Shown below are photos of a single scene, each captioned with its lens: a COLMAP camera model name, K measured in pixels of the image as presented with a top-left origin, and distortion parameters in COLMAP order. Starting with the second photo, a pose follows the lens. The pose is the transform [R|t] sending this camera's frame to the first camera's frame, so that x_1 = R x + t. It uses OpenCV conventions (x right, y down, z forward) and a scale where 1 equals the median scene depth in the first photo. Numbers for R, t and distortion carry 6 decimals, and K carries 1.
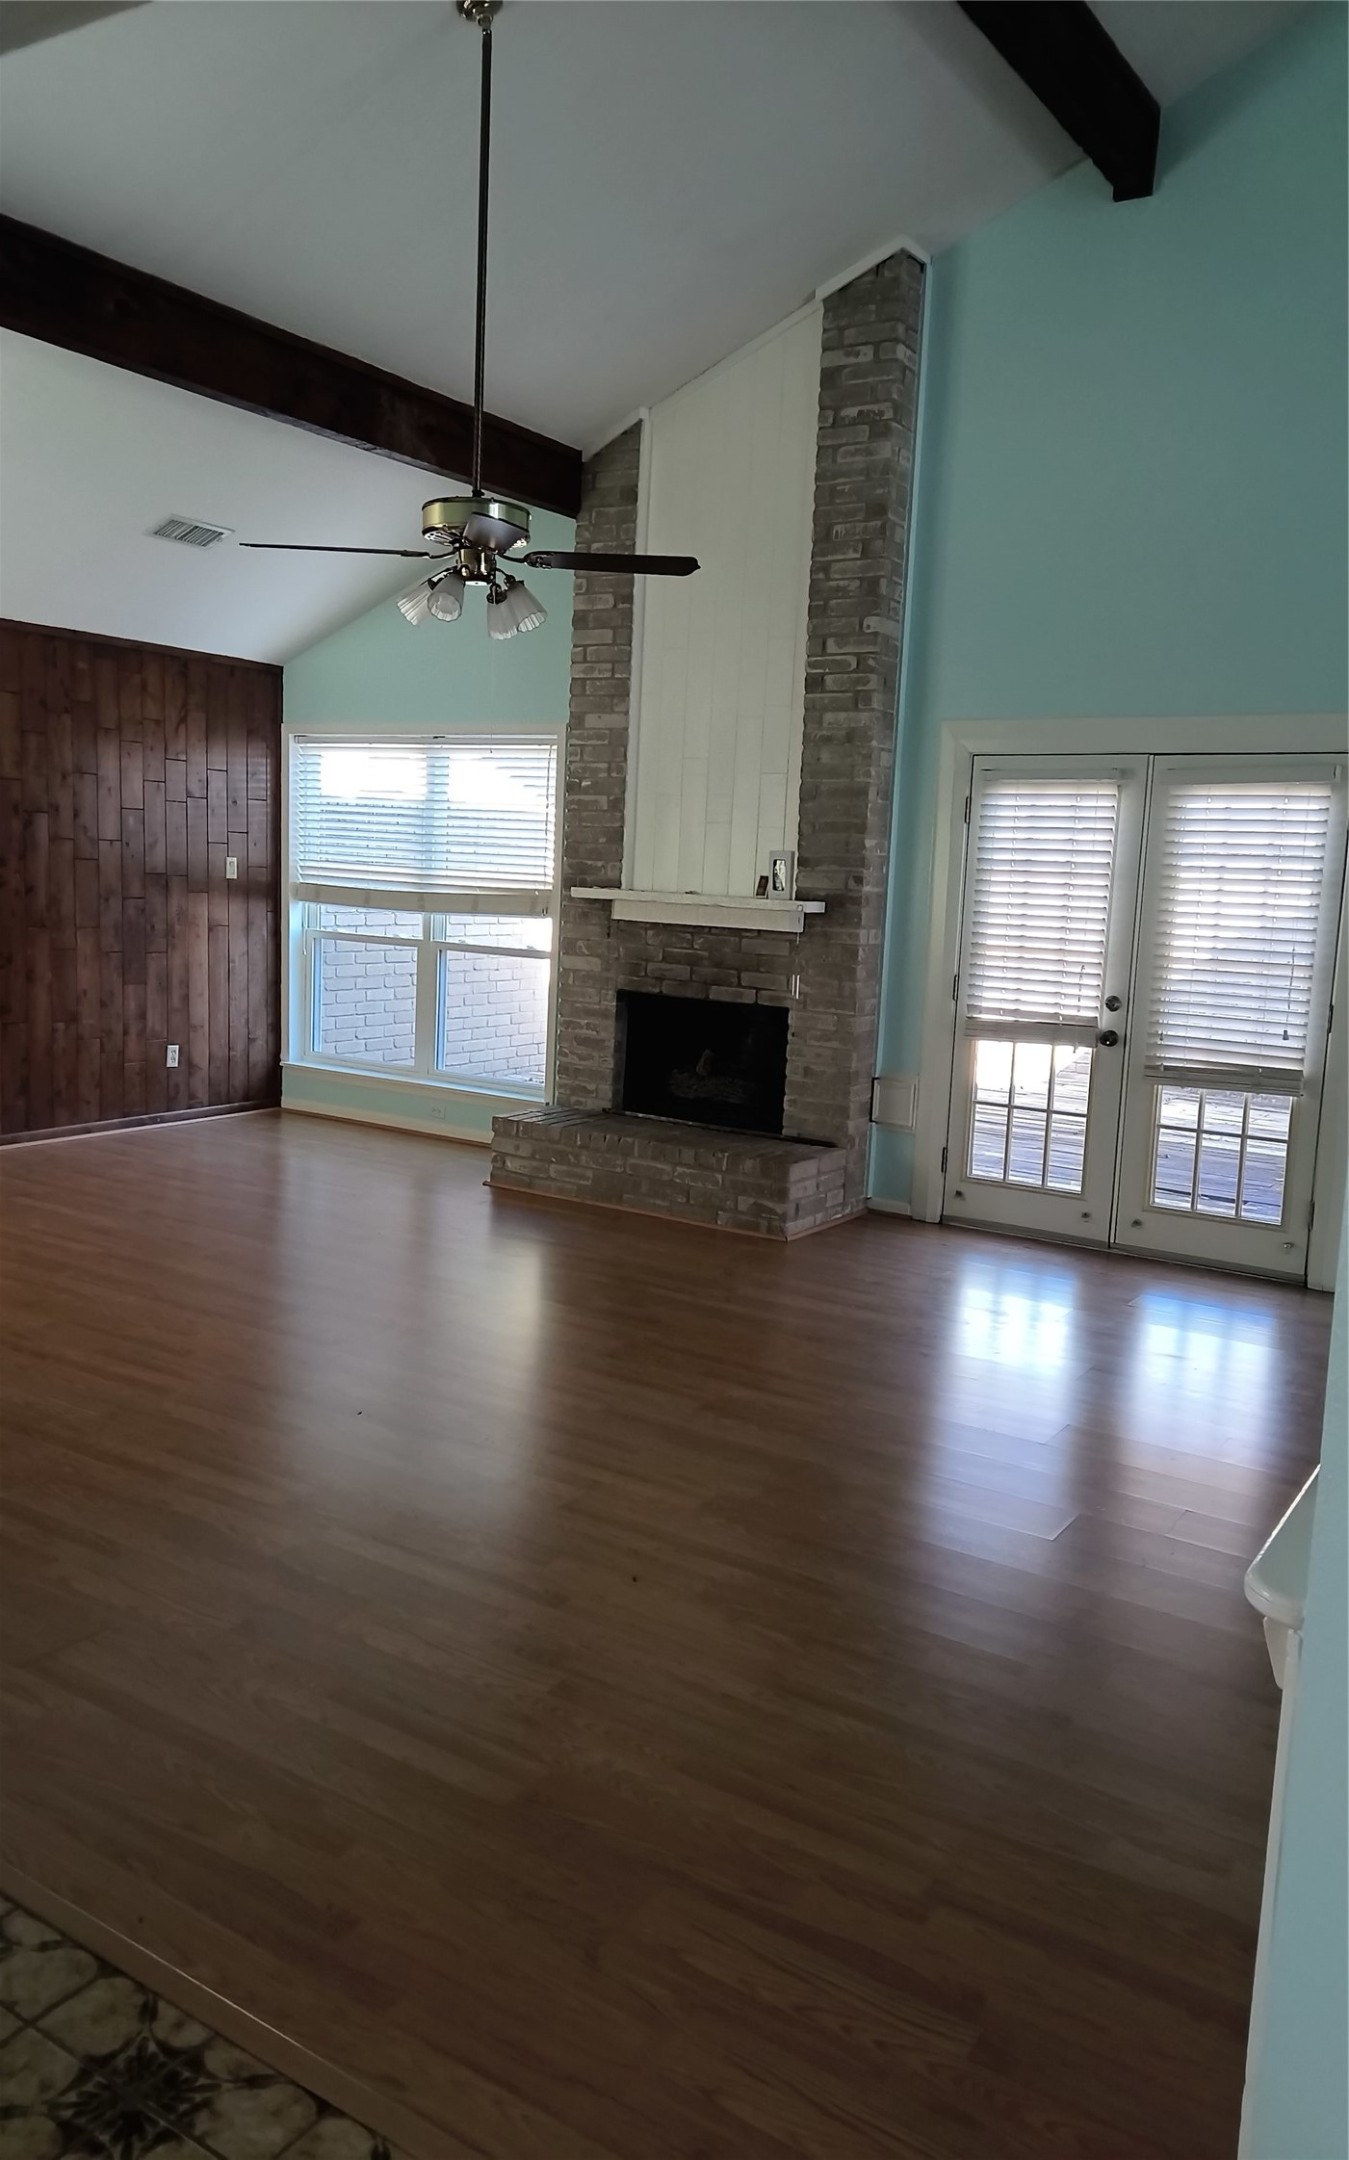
lens RADIAL K [[1585.9, 0, 684.3], [0, 1585.9, 1061.4], [0, 0, 1]] dist [0.096157, -0.123772]
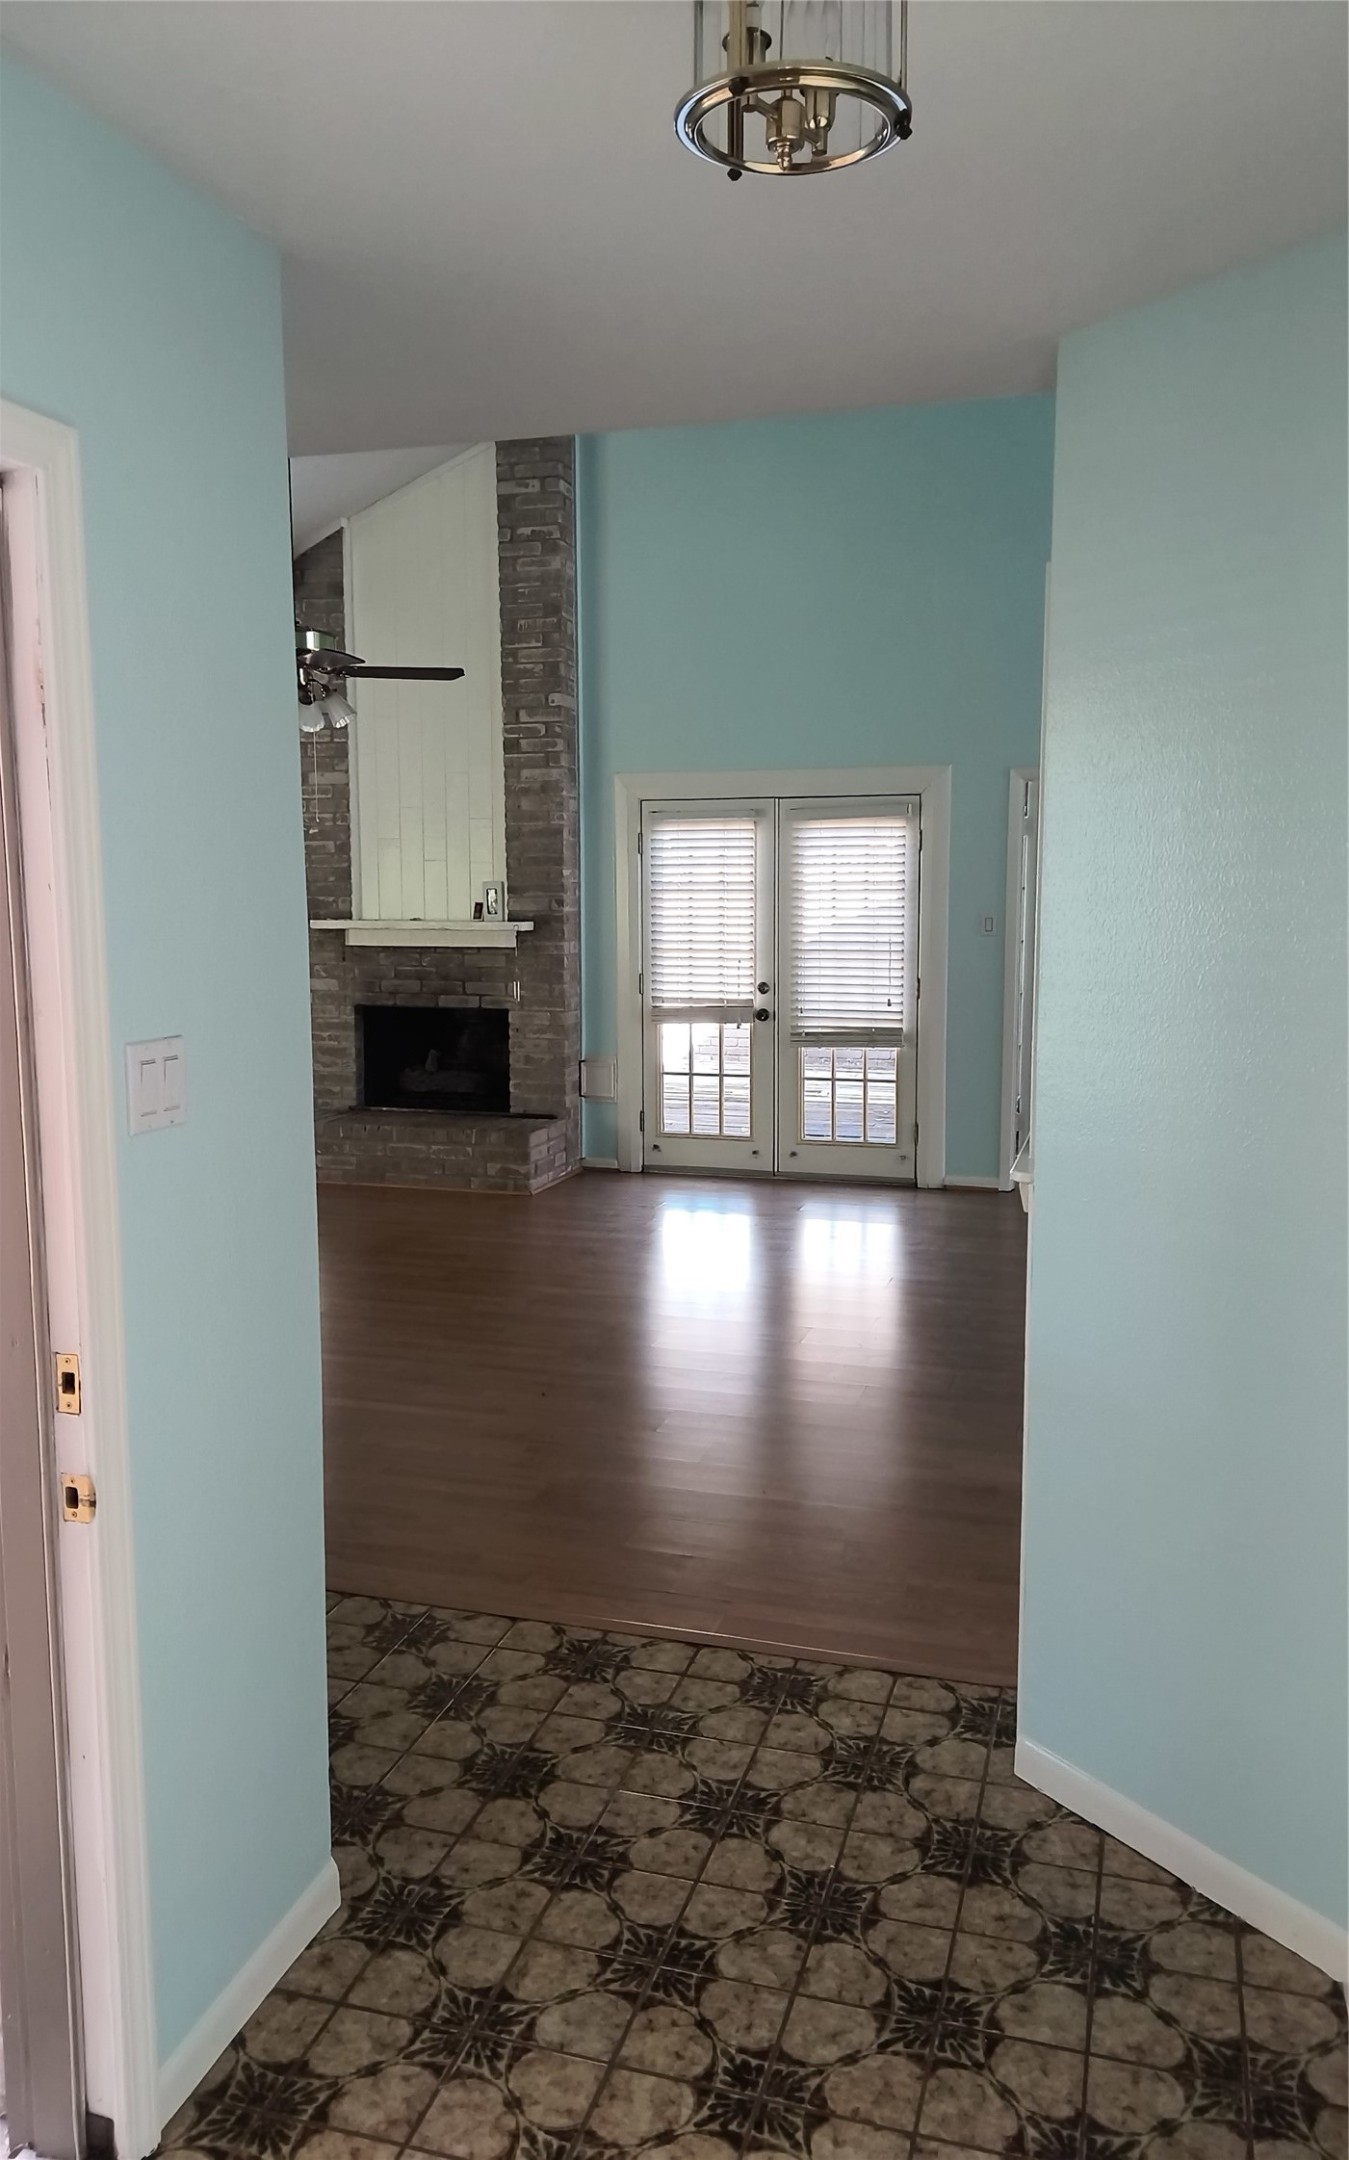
lens RADIAL K [[1585.9, 0, 684.3], [0, 1585.9, 1061.4], [0, 0, 1]] dist [0.096157, -0.123772]
pose [[0.960746, -0.077422, 0.266408, -0.137261], [0.079613, 0.996823, 0.002585, 0.014424], [-0.265761, 0.018726, 0.963857, -0.222140]]
